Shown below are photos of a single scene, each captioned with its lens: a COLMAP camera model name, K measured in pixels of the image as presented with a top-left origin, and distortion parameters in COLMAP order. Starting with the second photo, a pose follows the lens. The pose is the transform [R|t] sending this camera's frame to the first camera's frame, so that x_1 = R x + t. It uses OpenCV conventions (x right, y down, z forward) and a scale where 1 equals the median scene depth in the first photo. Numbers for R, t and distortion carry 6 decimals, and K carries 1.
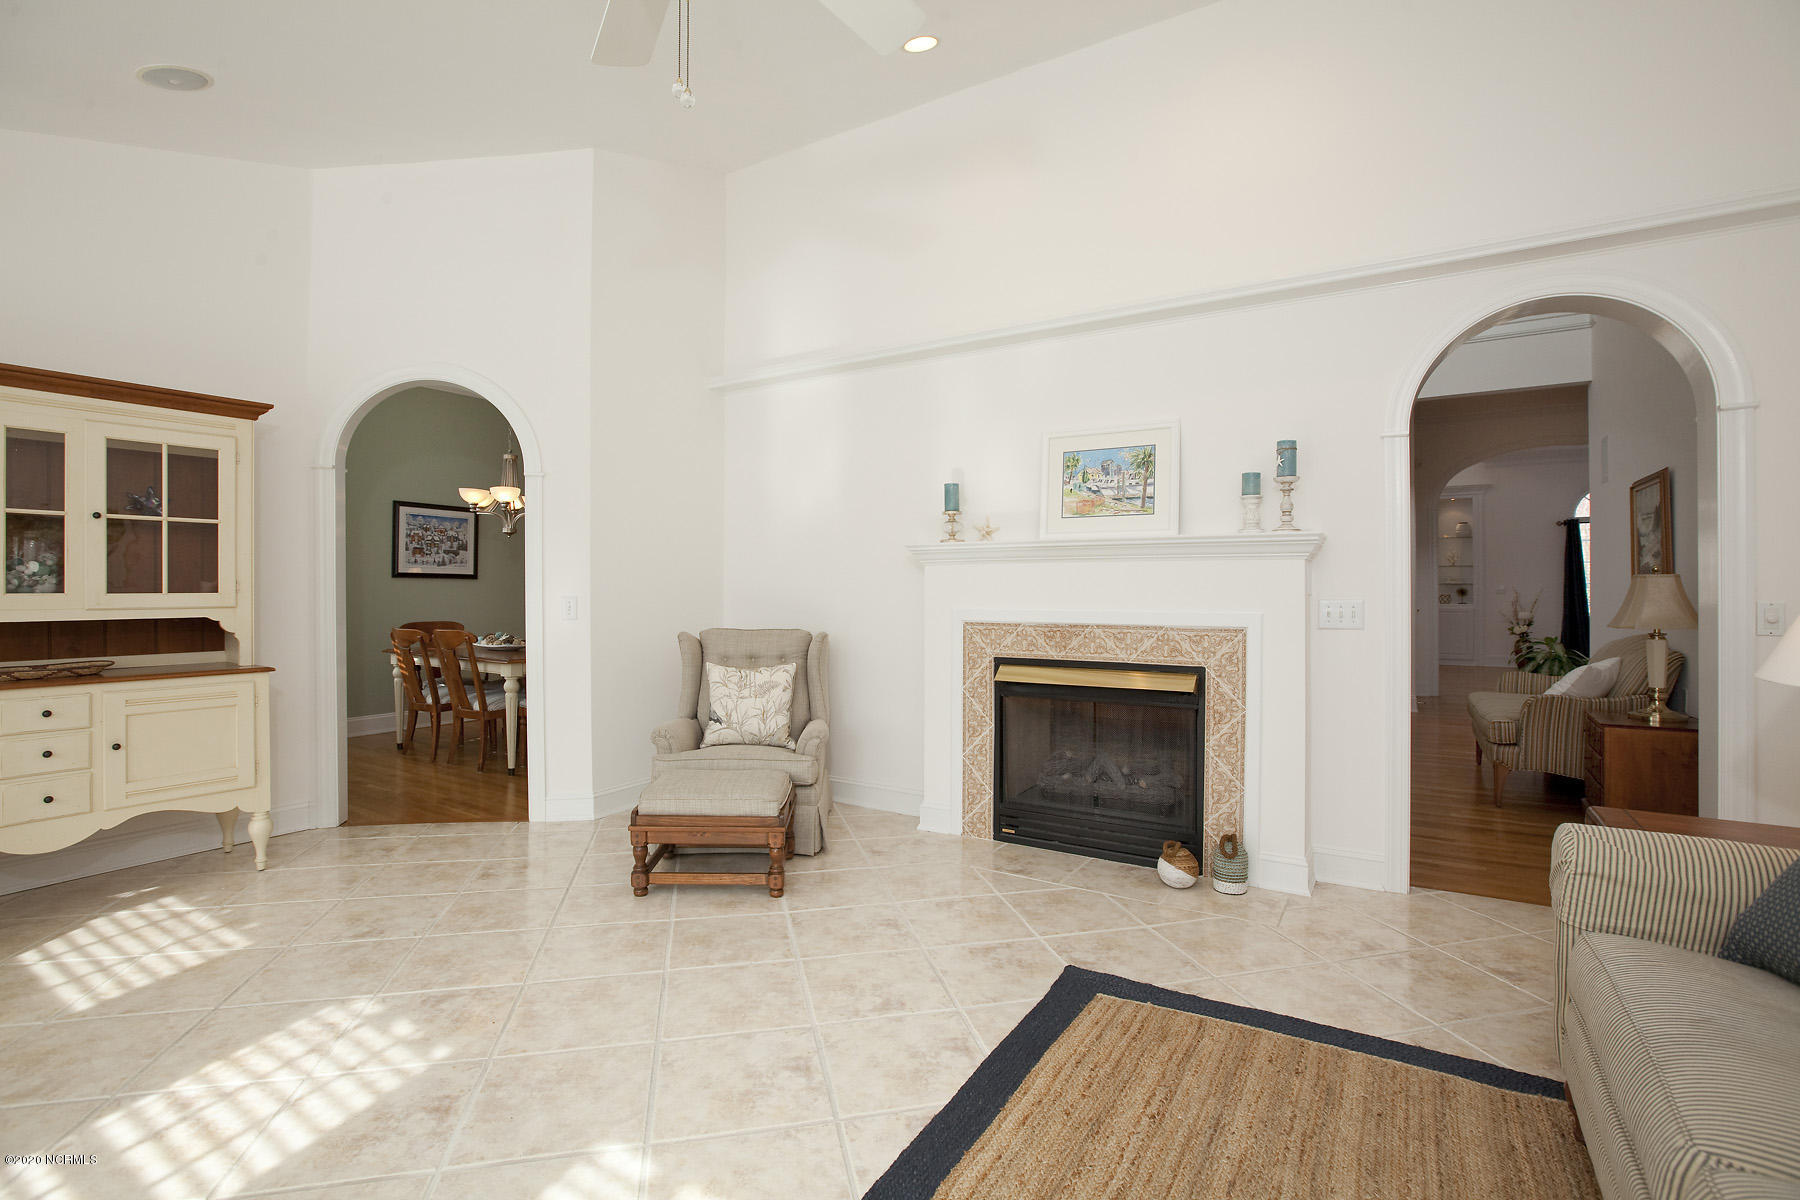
lens RADIAL K [[820.2, 0, 897.0], [0, 820.2, 587.1], [0, 0, 1]] dist [-0.053718, 0.013385]
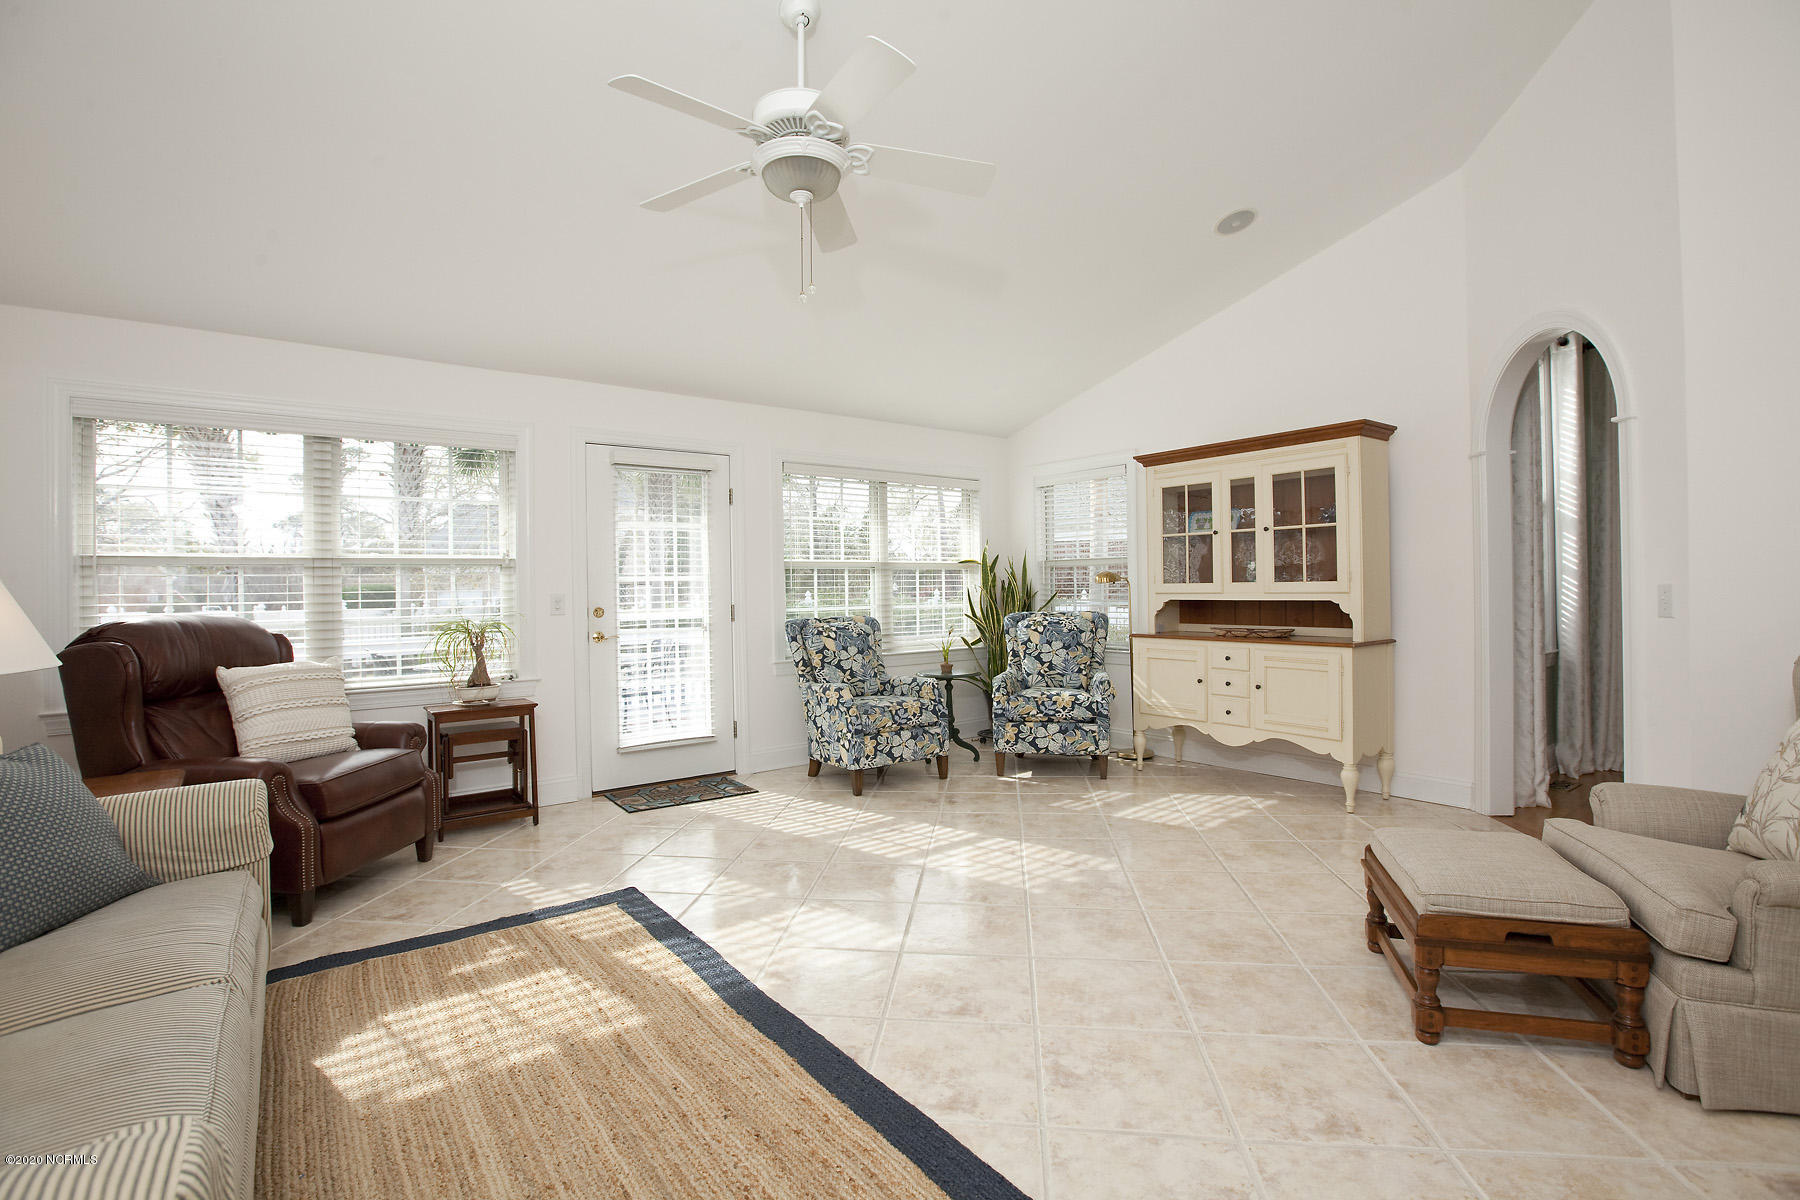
lens RADIAL K [[820.2, 0, 897.0], [0, 820.2, 587.1], [0, 0, 1]] dist [-0.053718, 0.013385]
pose [[-0.351759, 0.003859, -0.936083, 0.705790], [0.012101, 0.999927, -0.000425, 0.010565], [0.936012, -0.011477, -0.351780, 0.972765]]
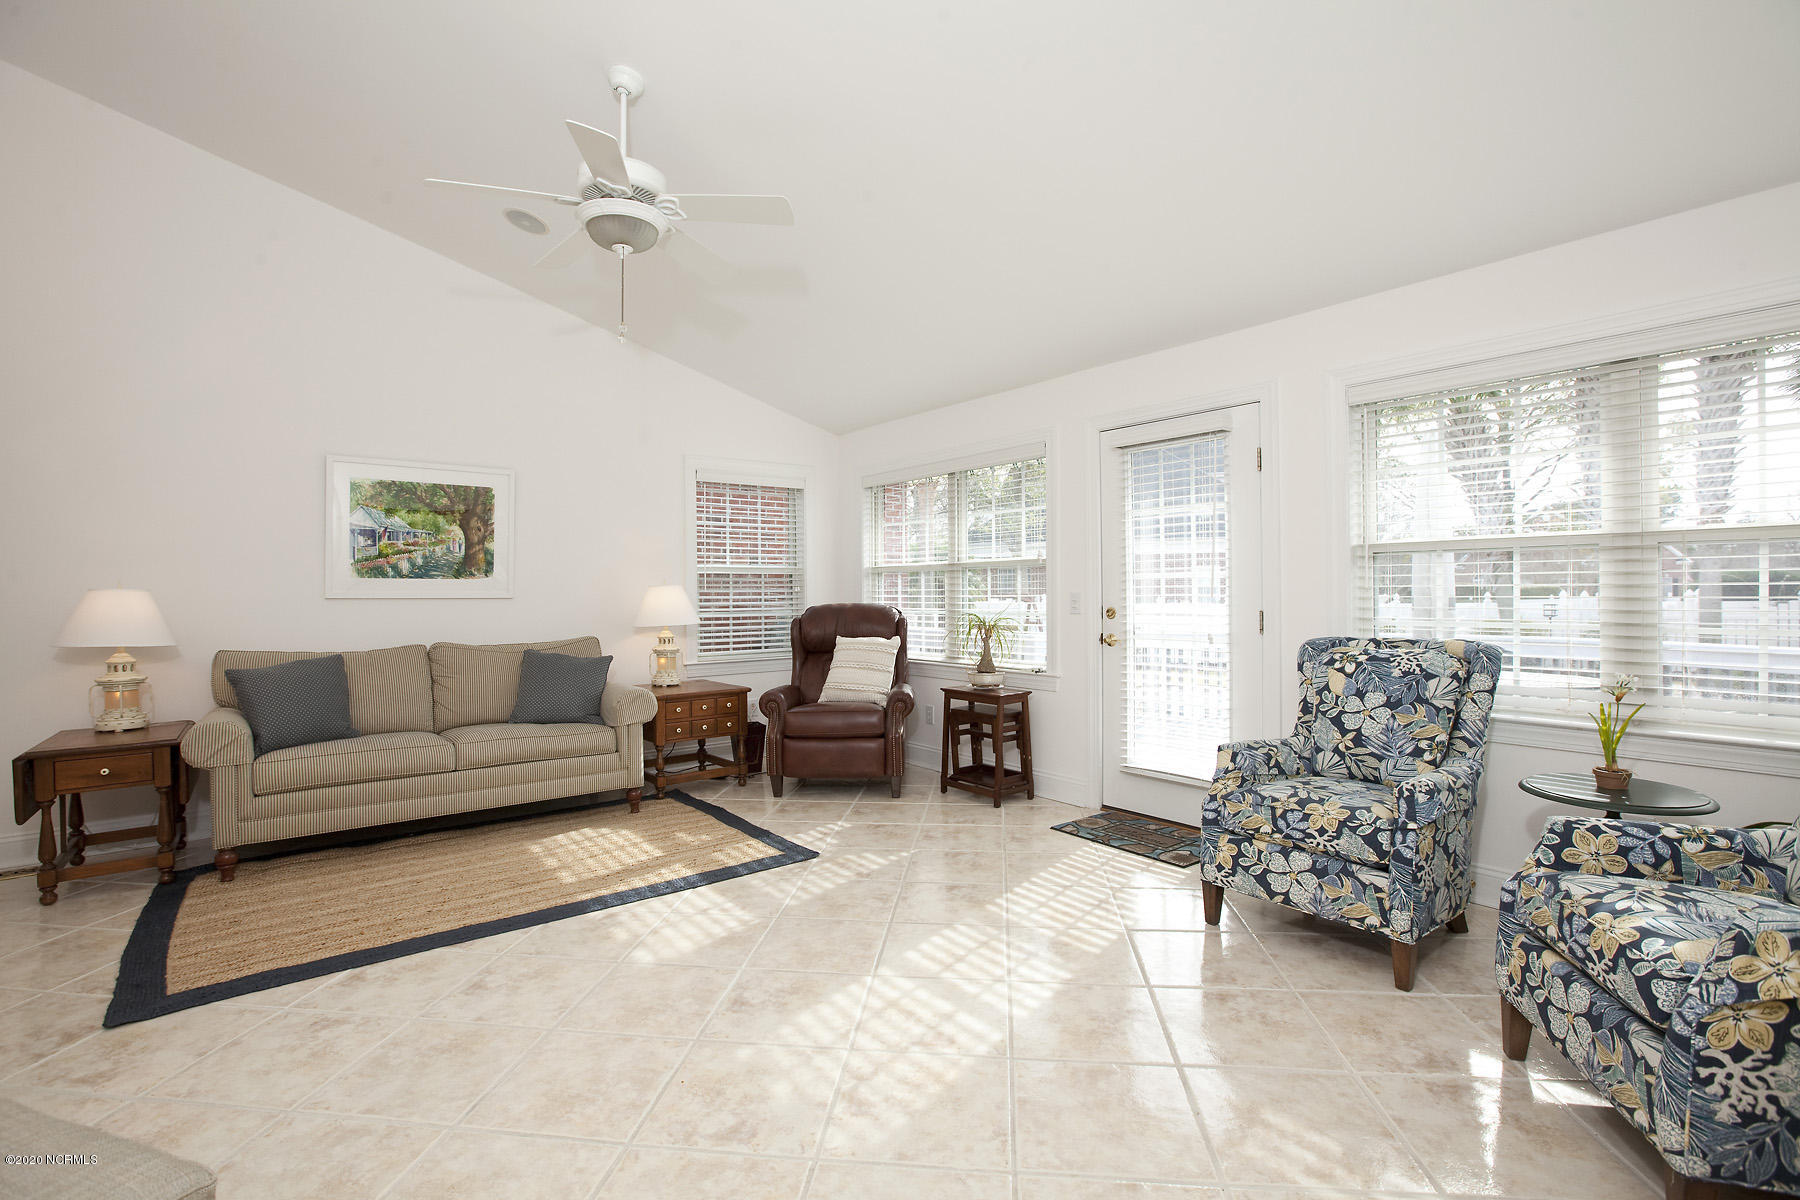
lens RADIAL K [[820.2, 0, 897.0], [0, 820.2, 587.1], [0, 0, 1]] dist [-0.053718, 0.013385]
pose [[-0.938395, 0.011302, 0.345380, -0.837266], [0.010545, 0.999936, -0.004069, 0.006453], [-0.345404, -0.000176, -0.938454, 1.413565]]
